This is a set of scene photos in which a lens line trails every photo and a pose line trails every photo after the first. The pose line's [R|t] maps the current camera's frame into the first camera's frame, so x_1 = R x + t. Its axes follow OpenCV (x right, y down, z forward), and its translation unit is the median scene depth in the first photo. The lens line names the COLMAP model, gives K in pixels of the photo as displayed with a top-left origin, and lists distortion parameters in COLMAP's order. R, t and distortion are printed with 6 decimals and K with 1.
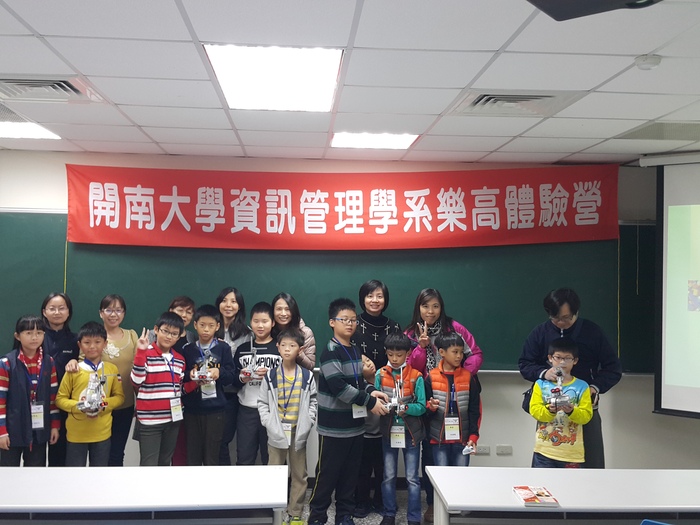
lens RADIAL K [[760.5, 0, 348.3], [0, 760.5, 262.0], [0, 0, 1]] dist [0.142018, -0.324542]
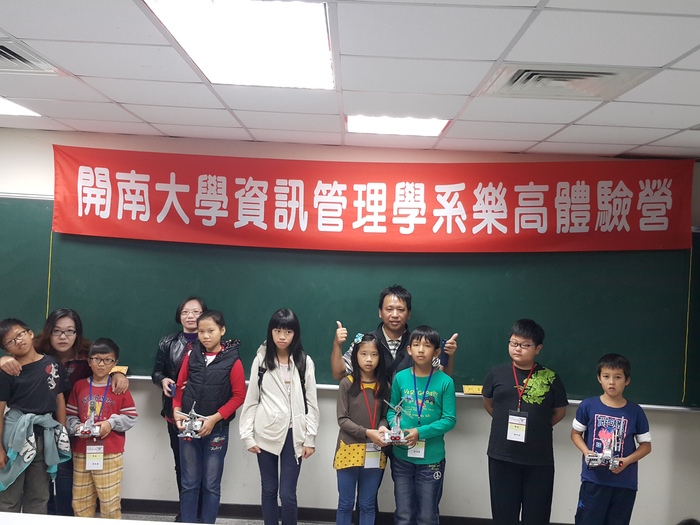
lens RADIAL K [[760.6, 0, 340.7], [0, 760.6, 262.5], [0, 0, 1]] dist [0.157272, -0.392974]
pose [[0.995997, 0.035351, -0.082097, 0.041576], [-0.033429, 0.999137, 0.024666, -0.023787], [0.082898, -0.021823, 0.996319, 0.133382]]
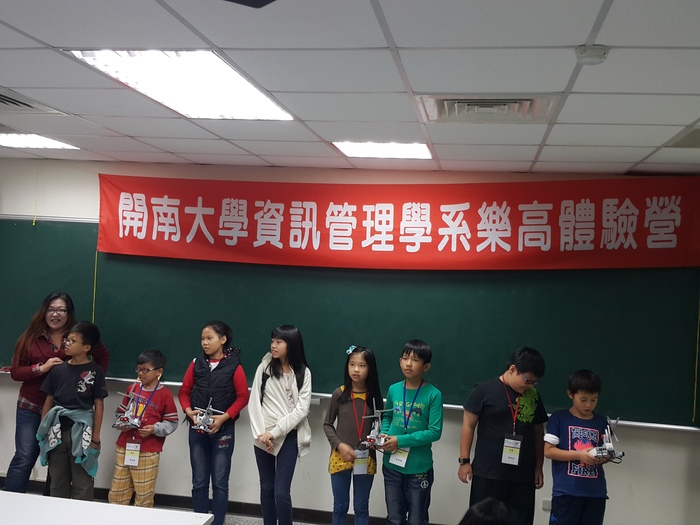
lens RADIAL K [[760.6, 0, 340.7], [0, 760.6, 262.5], [0, 0, 1]] dist [0.157272, -0.392974]
pose [[0.968858, 0.032416, -0.245487, 0.183847], [-0.032396, 0.999467, 0.004121, -0.025870], [0.245490, 0.003960, 0.969391, 0.106211]]
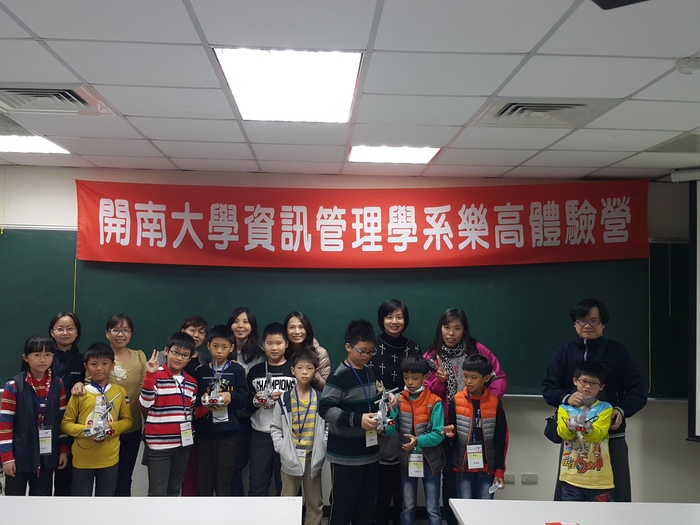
lens RADIAL K [[758.7, 0, 350.0], [0, 758.7, 262.5], [0, 0, 1]] dist [0.146340, -0.299439]
pose [[0.999811, 0.001529, -0.019371, -0.001660], [-0.002023, 0.999672, -0.025530, 0.001328], [0.019326, 0.025564, 0.999486, 0.038975]]
